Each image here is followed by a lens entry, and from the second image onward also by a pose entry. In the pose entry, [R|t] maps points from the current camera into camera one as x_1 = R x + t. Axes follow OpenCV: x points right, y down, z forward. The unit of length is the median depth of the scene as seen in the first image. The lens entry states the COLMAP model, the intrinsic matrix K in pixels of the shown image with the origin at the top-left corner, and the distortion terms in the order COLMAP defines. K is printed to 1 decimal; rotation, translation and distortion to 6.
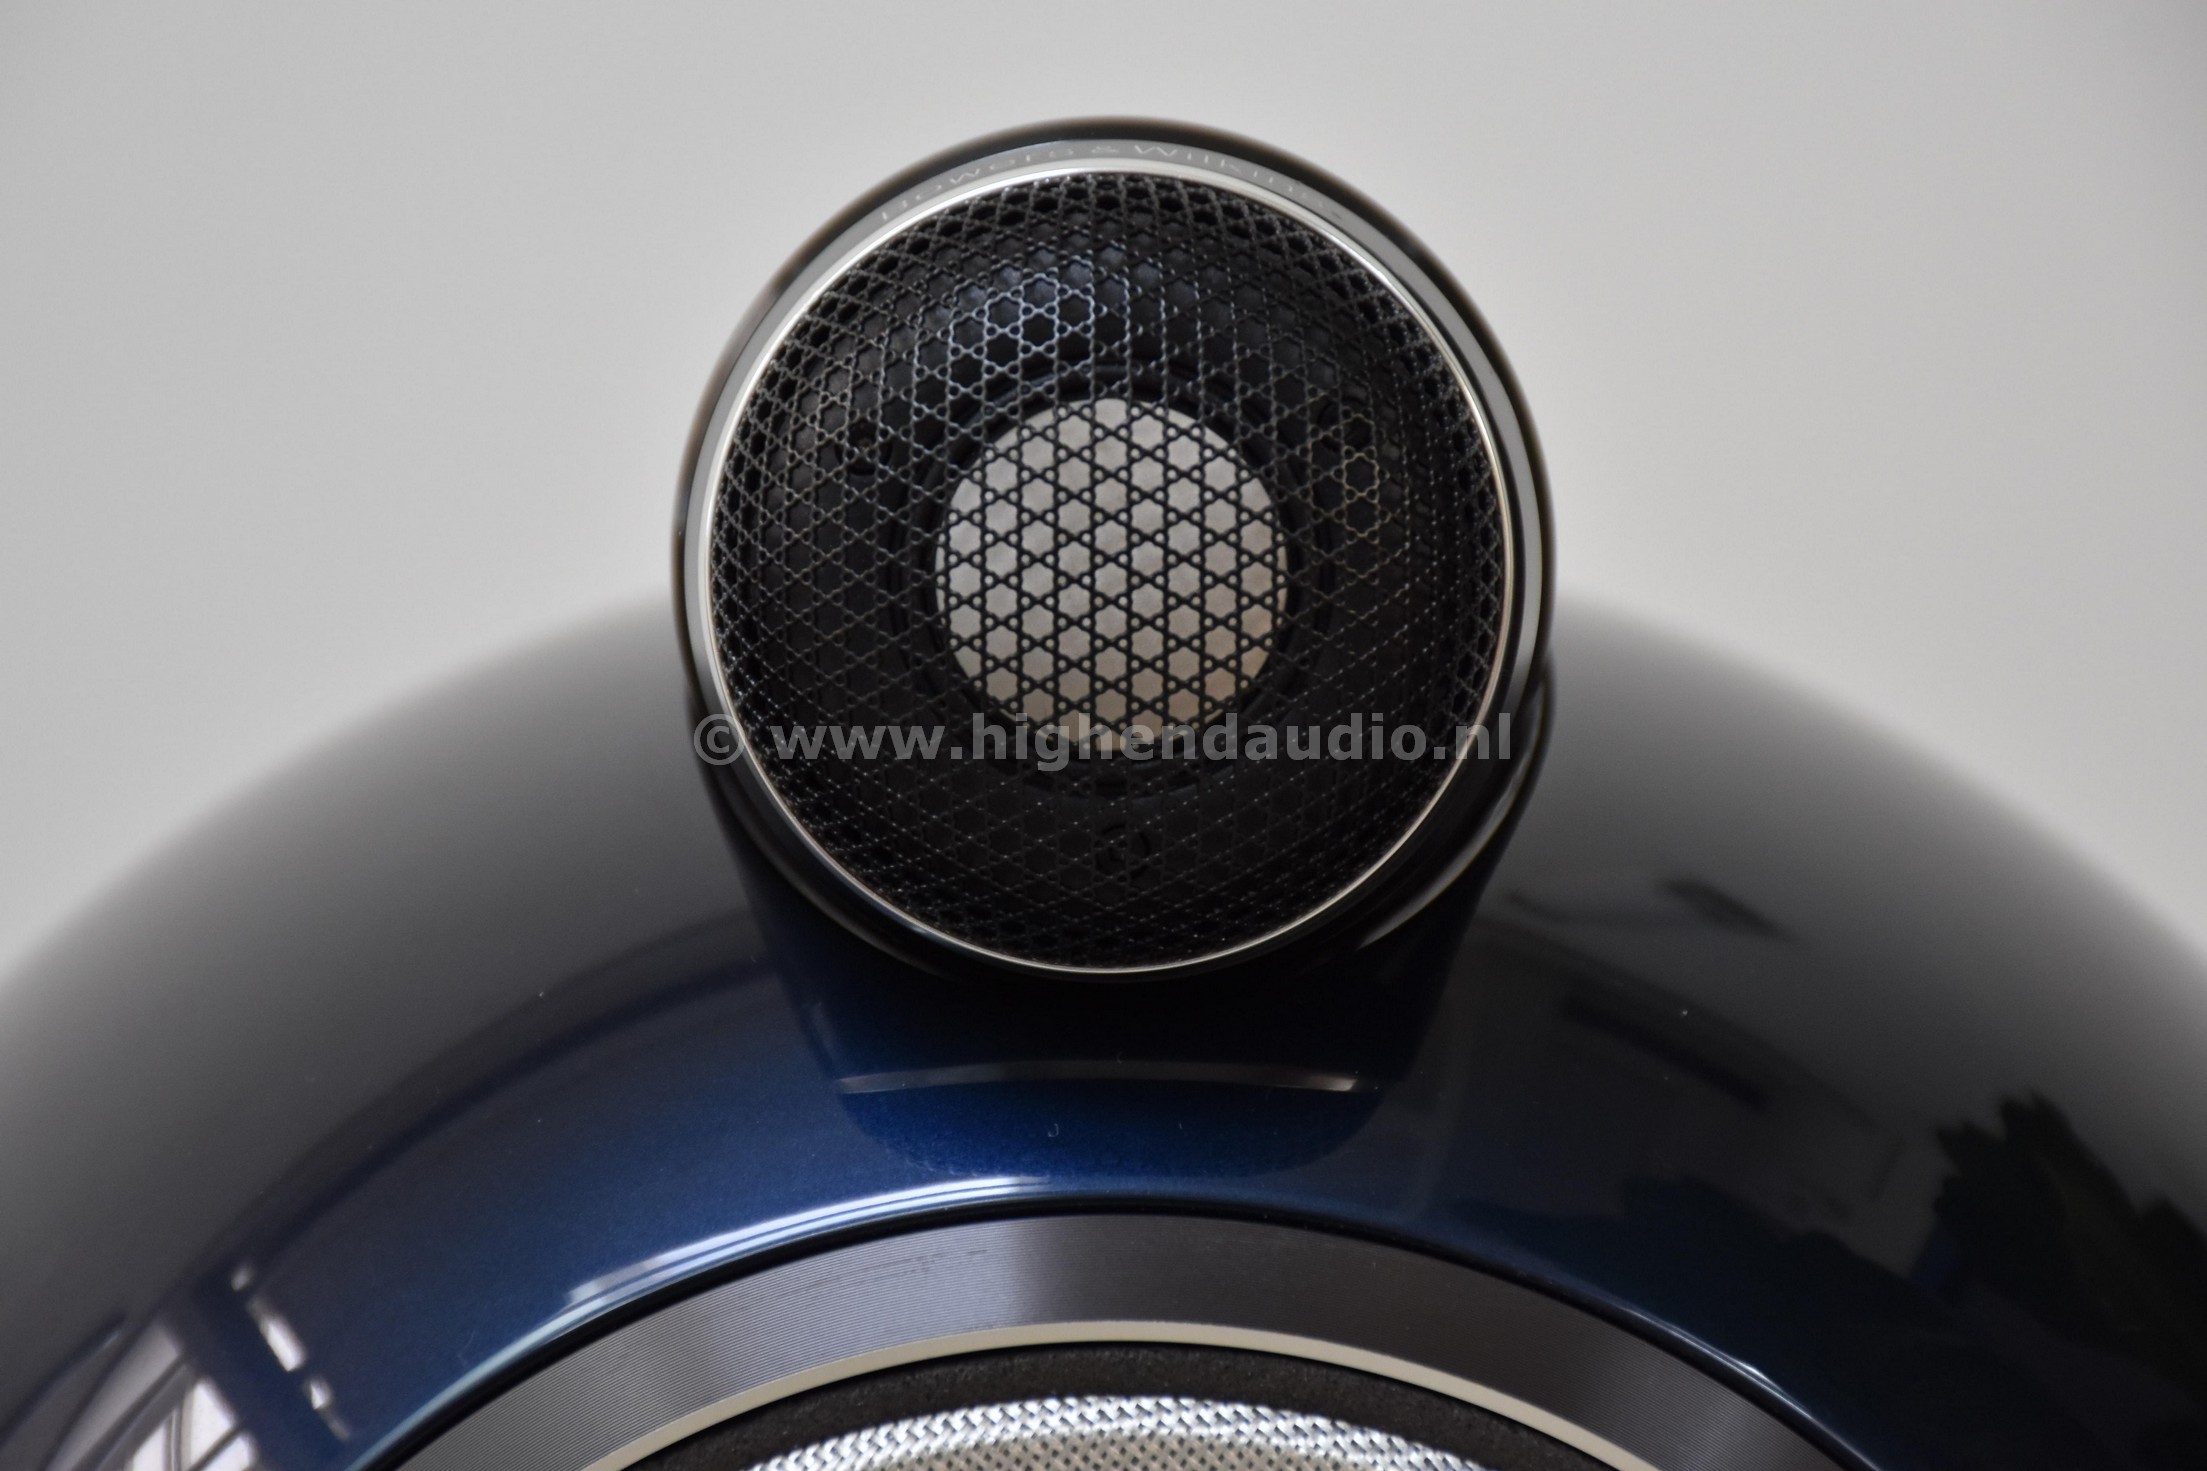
lens RADIAL K [[13266.5, 0, 1095.9], [0, 13266.5, 736.6], [0, 0, 1]] dist [1.612068, 0.000000]
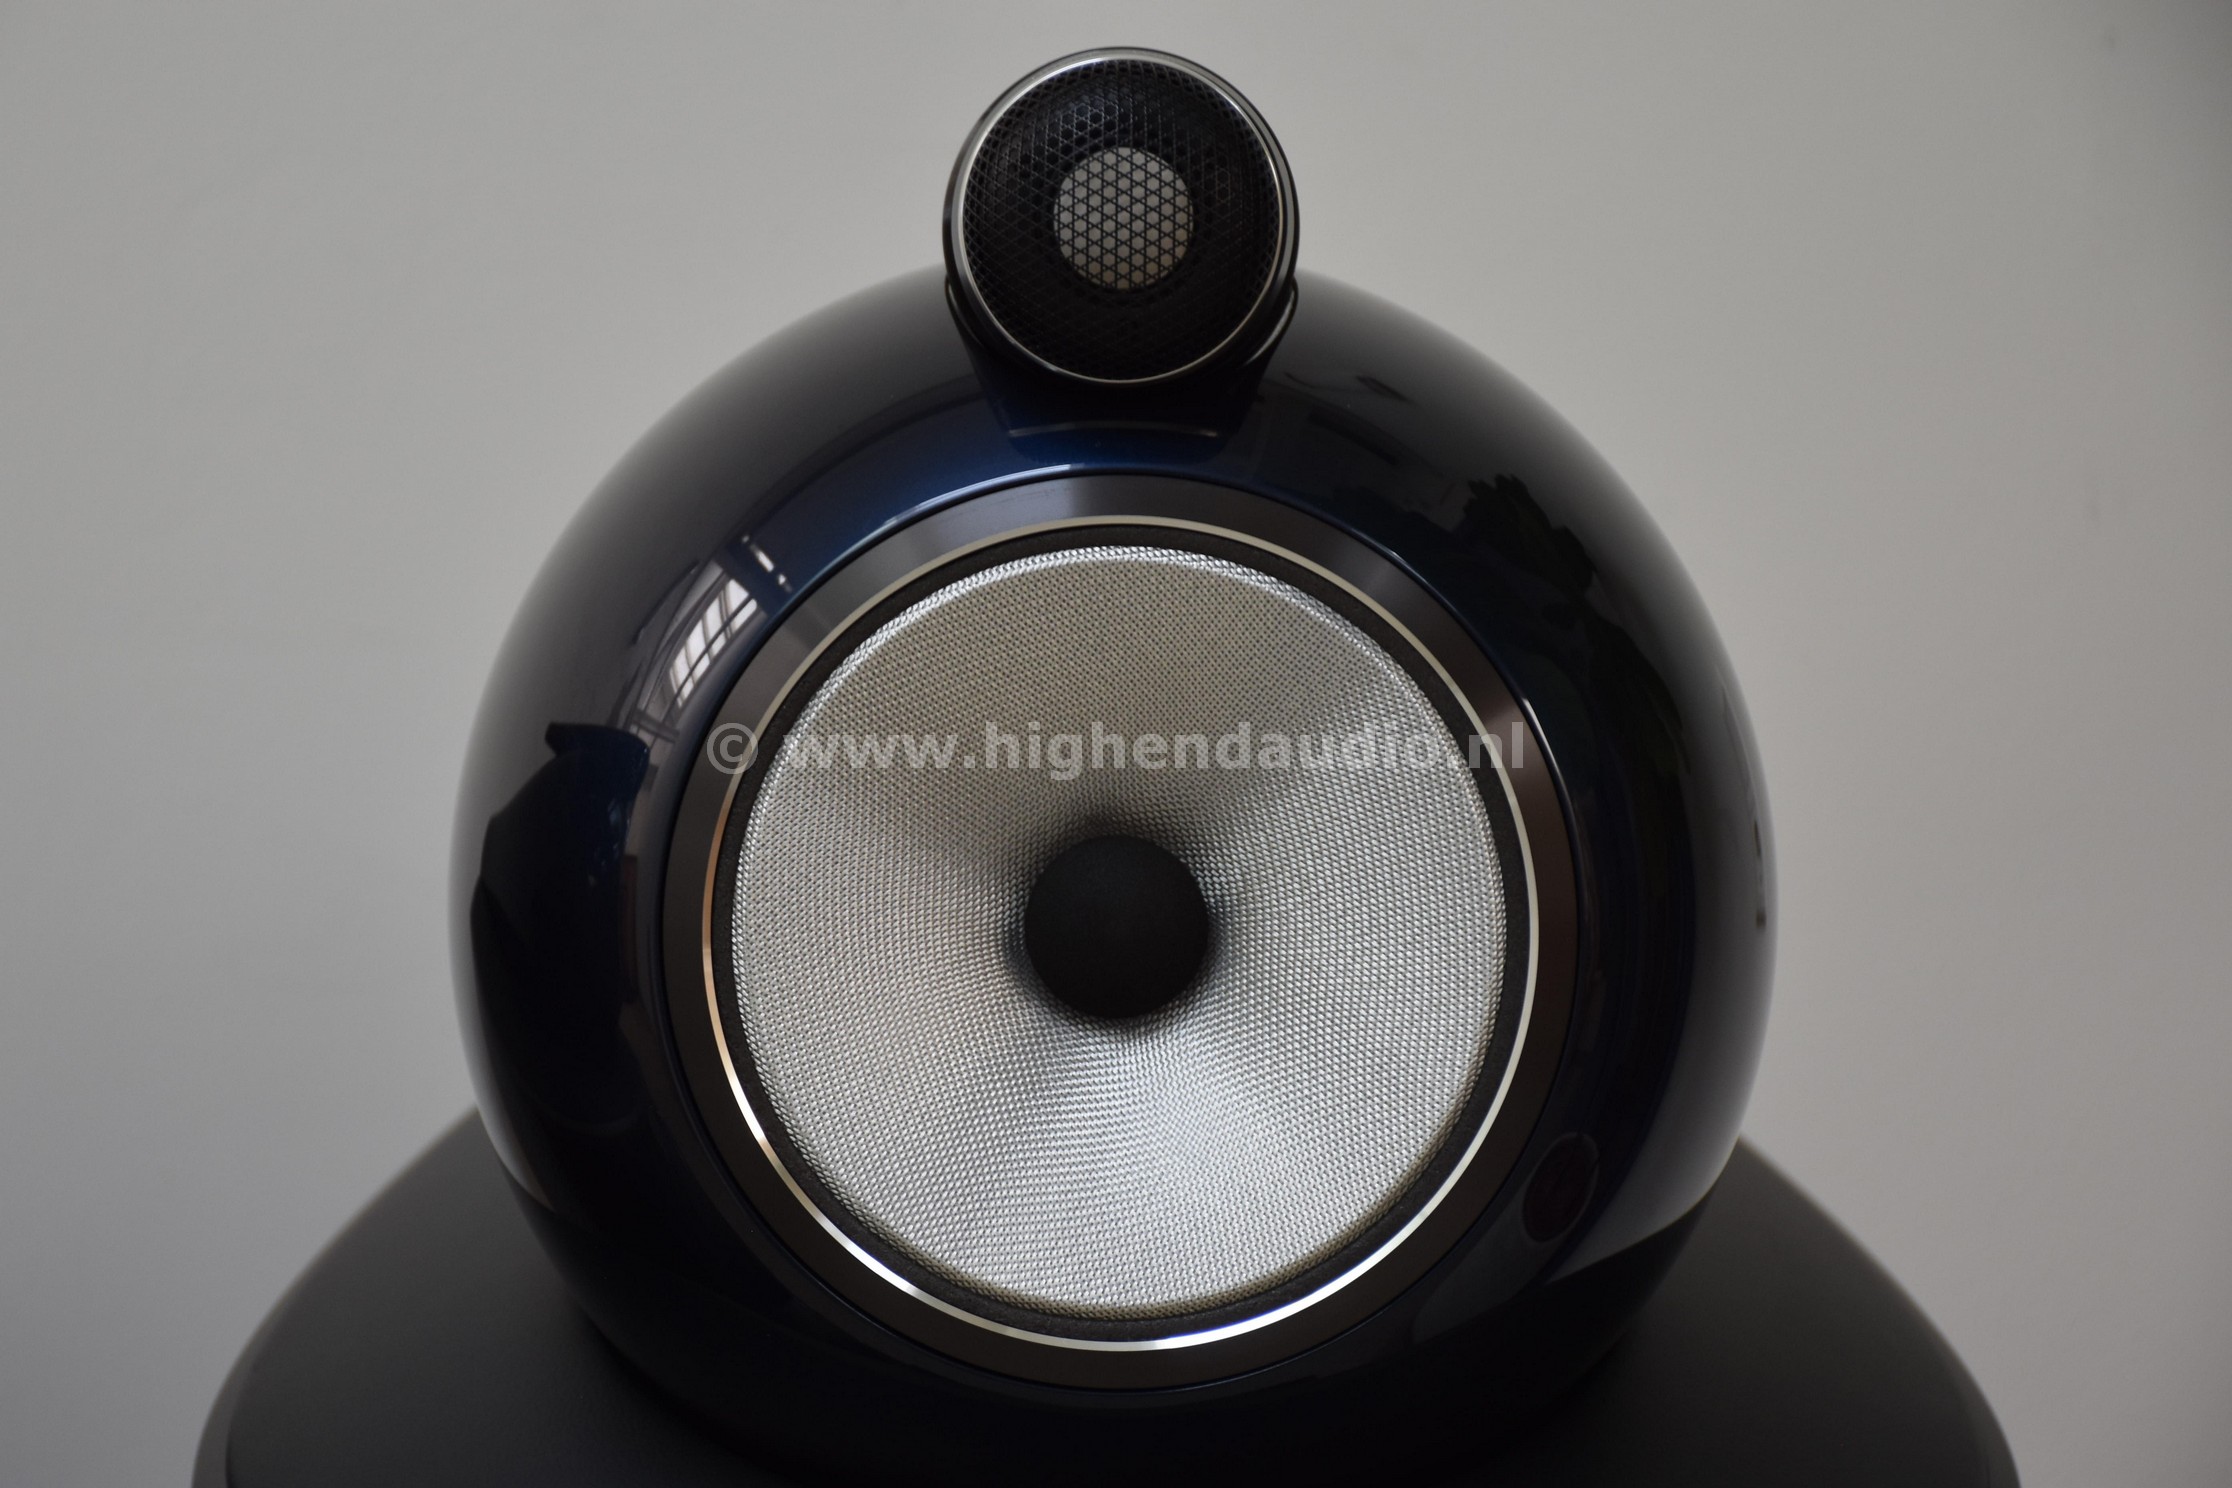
lens RADIAL K [[7813.4, 0, 1114.9], [0, 7813.4, 742.3], [0, 0, 1]] dist [-0.187431, 0.000000]
pose [[0.999954, 0.008994, 0.003480, -0.004811], [-0.009109, 0.999362, 0.034547, 0.036660], [-0.003167, -0.034577, 0.999397, -0.491903]]
